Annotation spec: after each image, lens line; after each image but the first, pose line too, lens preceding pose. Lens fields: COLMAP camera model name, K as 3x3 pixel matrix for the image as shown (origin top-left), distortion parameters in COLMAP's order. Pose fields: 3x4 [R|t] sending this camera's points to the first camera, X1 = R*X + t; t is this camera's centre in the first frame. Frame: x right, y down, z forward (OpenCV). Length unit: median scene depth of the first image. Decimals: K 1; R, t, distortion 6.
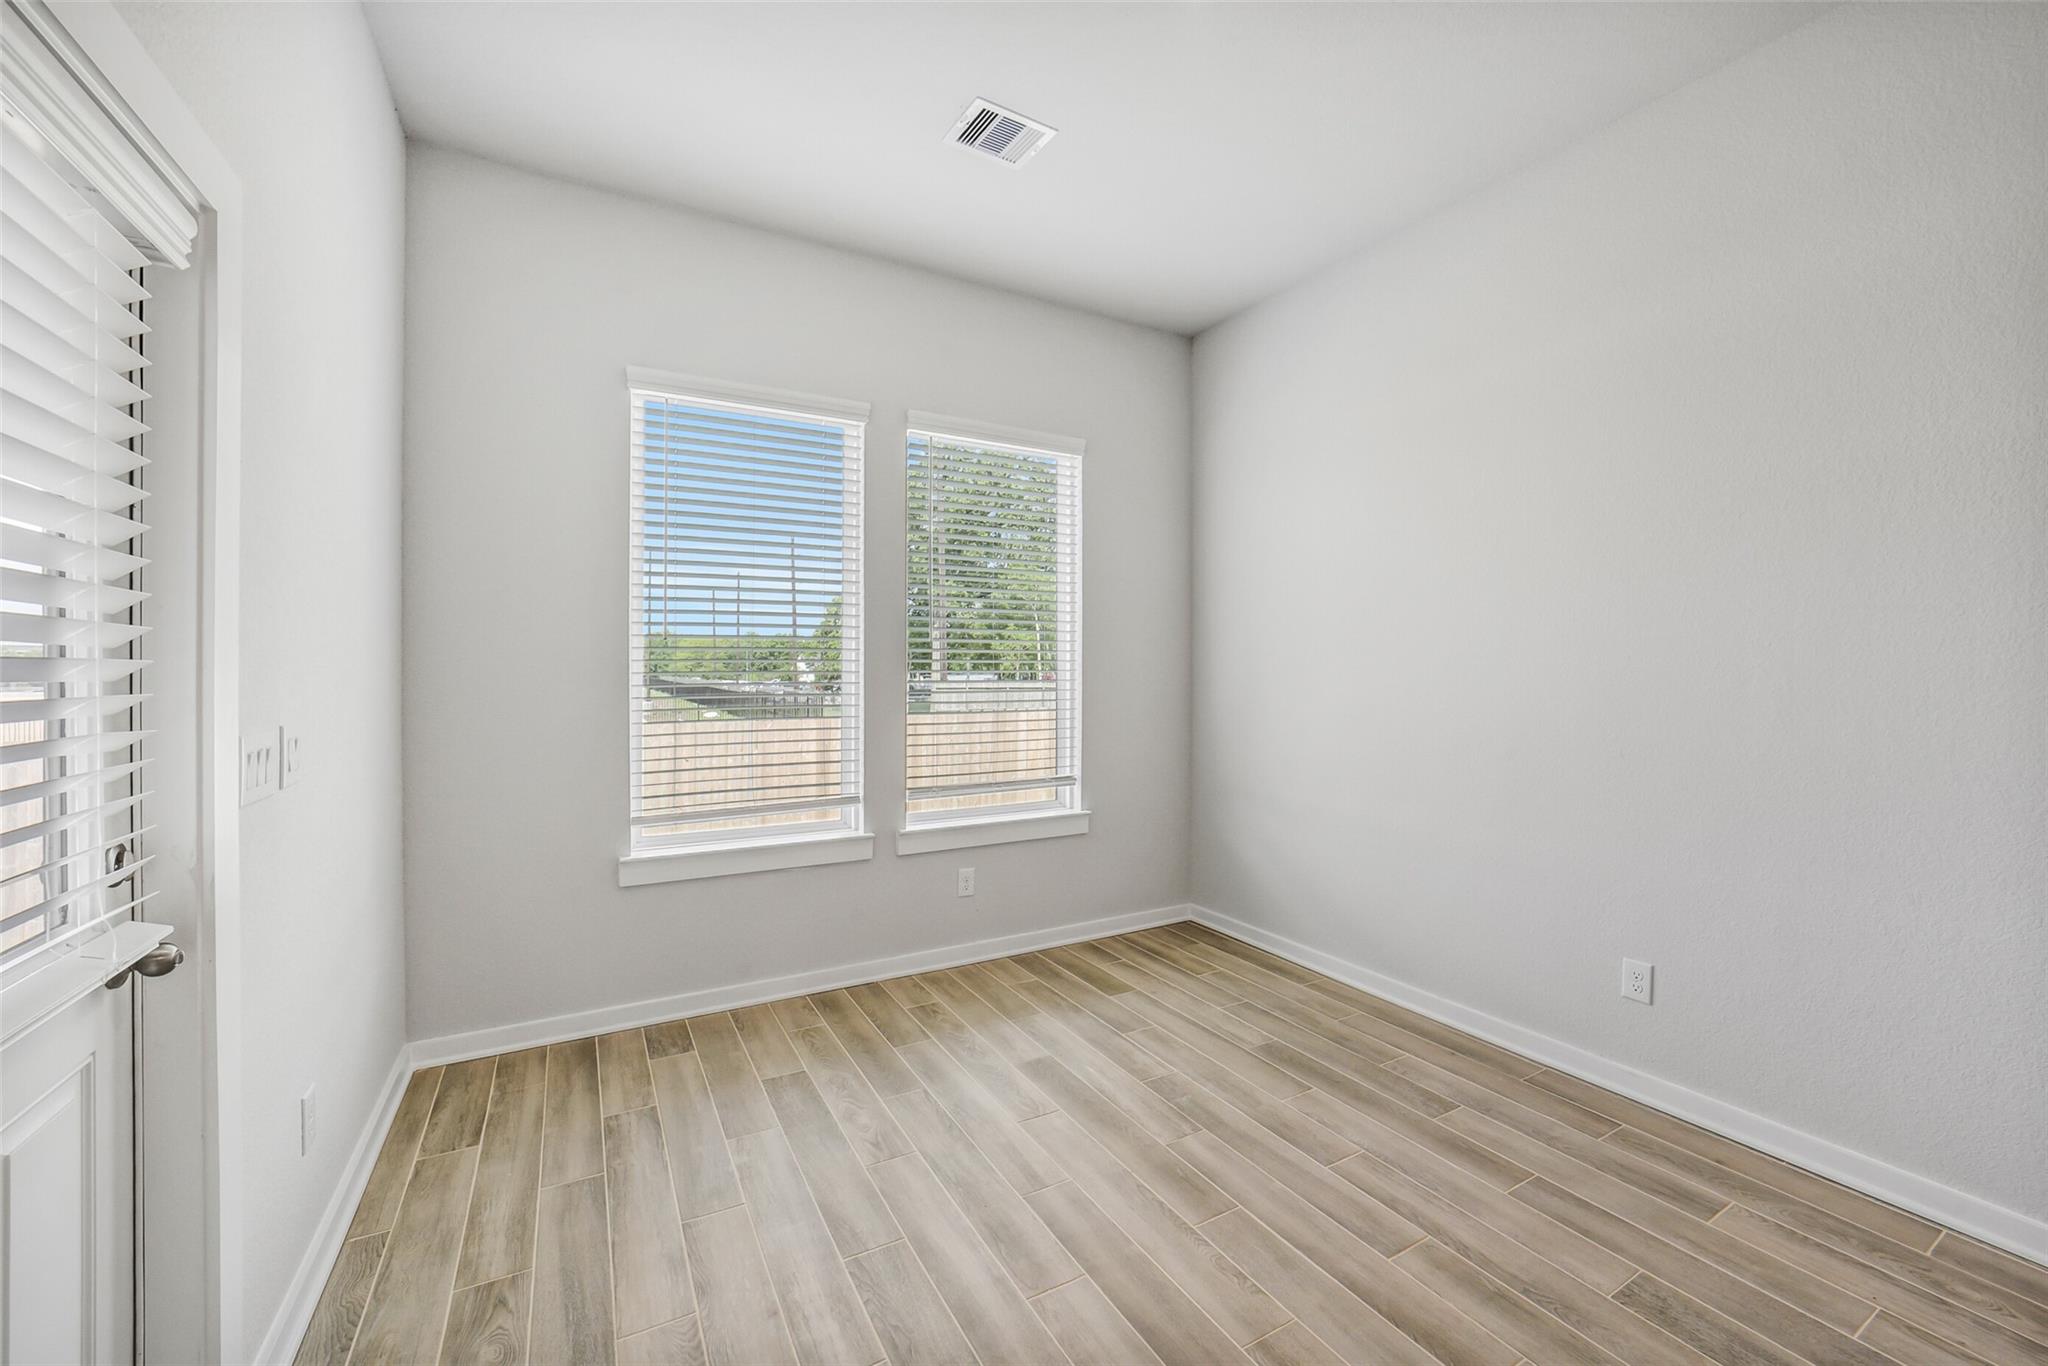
lens RADIAL K [[805.2, 0, 1014.3], [0, 805.2, 658.8], [0, 0, 1]] dist [-0.026808, 0.001680]
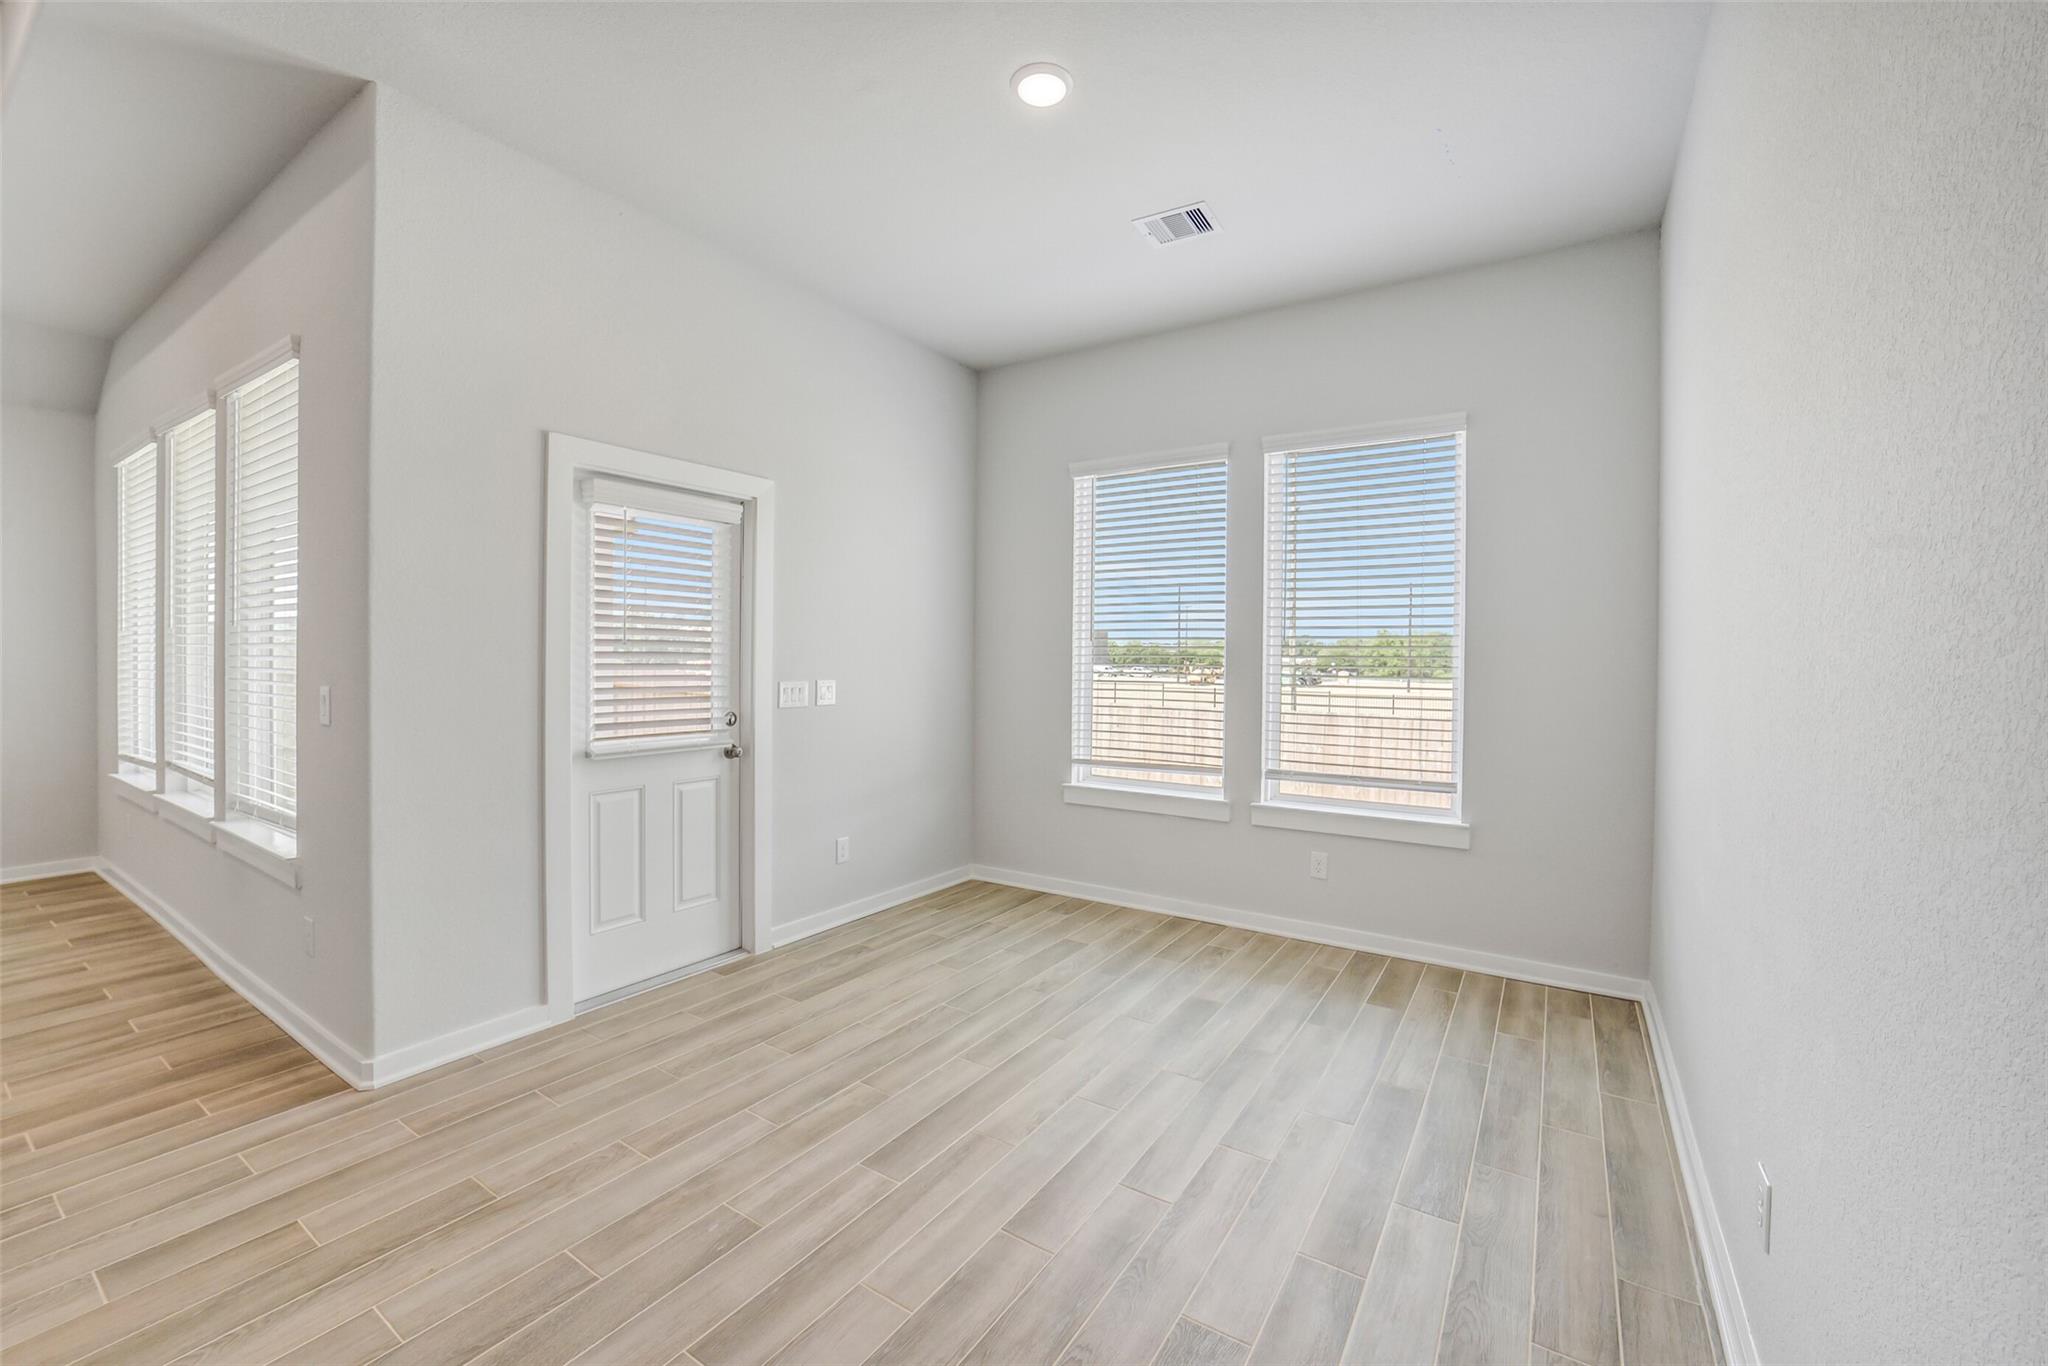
lens RADIAL K [[805.2, 0, 1021.0], [0, 805.2, 672.5], [0, 0, 1]] dist [-0.026808, 0.001680]
pose [[0.464089, 0.018502, -0.885595, 0.836494], [0.006793, 0.999678, 0.024446, -0.004254], [0.885763, -0.017361, 0.463814, 0.209136]]
